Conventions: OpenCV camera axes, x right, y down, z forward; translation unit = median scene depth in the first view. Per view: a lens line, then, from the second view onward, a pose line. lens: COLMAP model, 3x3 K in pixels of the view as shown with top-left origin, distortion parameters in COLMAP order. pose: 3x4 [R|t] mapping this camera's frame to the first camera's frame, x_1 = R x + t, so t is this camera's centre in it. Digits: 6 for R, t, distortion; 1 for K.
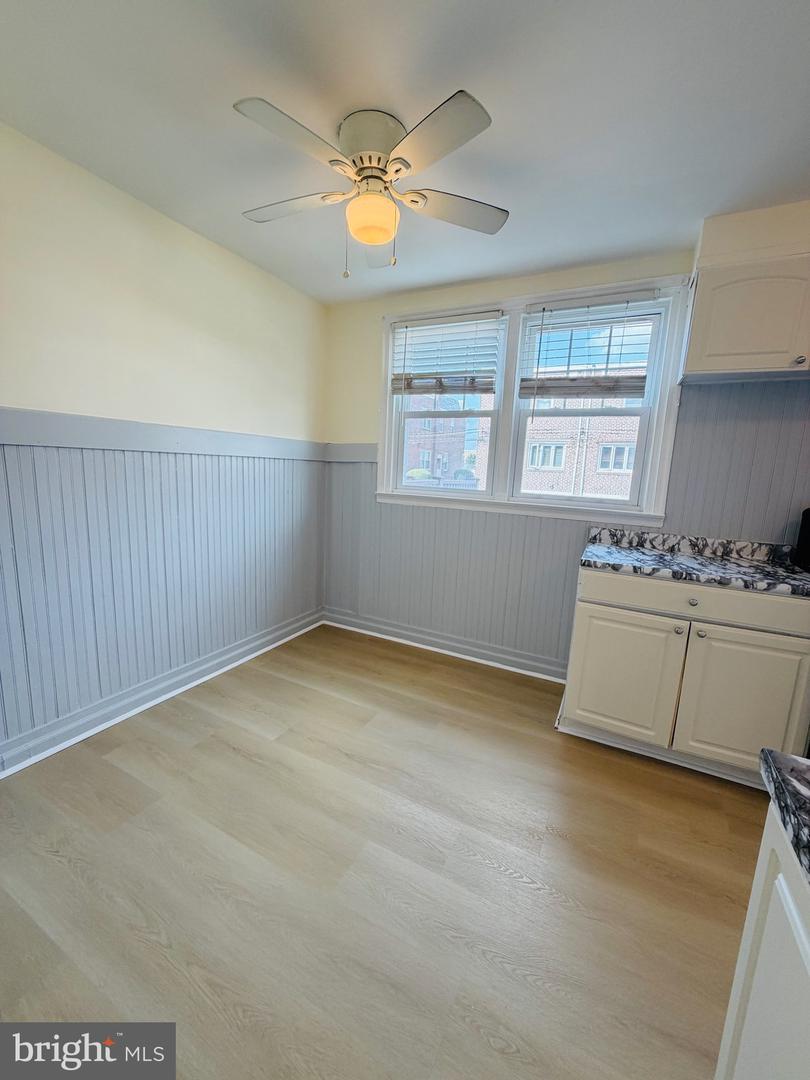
lens RADIAL K [[431.6, 0, 405.0], [0, 431.6, 538.1], [0, 0, 1]] dist [0.001911, -0.000010]
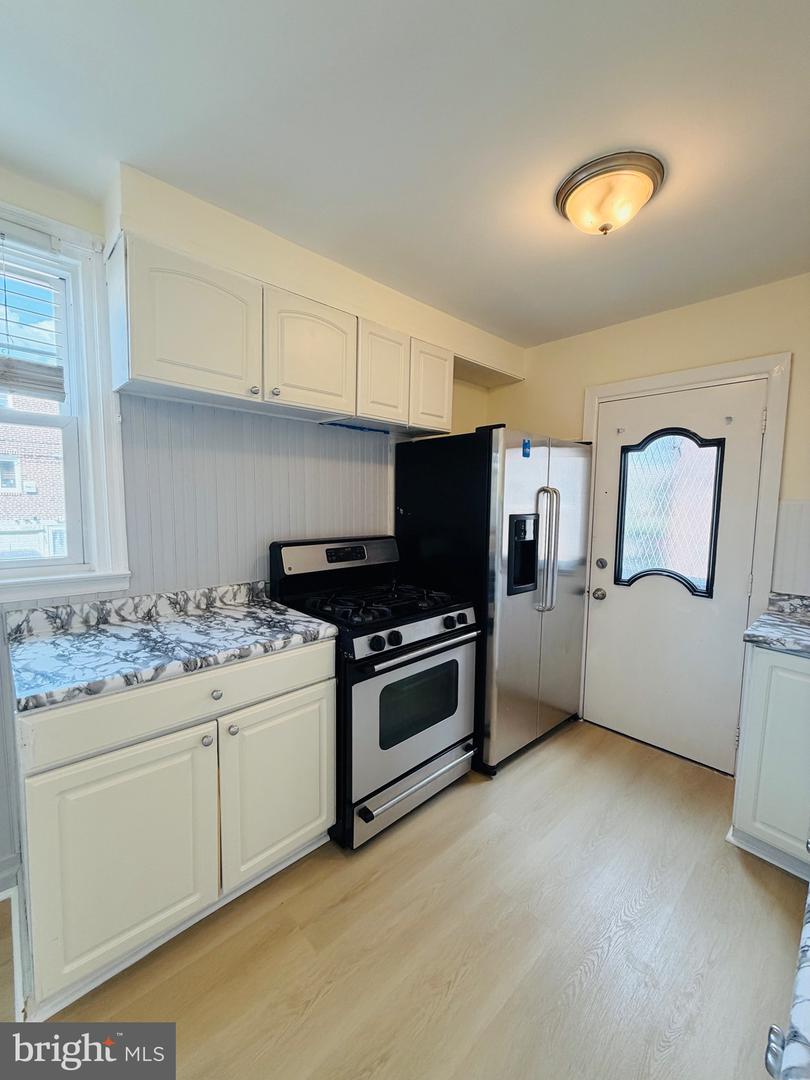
lens RADIAL K [[431.6, 0, 404.7], [0, 431.6, 537.4], [0, 0, 1]] dist [0.001911, -0.000010]
pose [[0.337464, -0.118604, 0.933837, 0.096993], [0.151804, 0.985903, 0.070359, -0.094184], [-0.929017, 0.118016, 0.350712, 0.331990]]
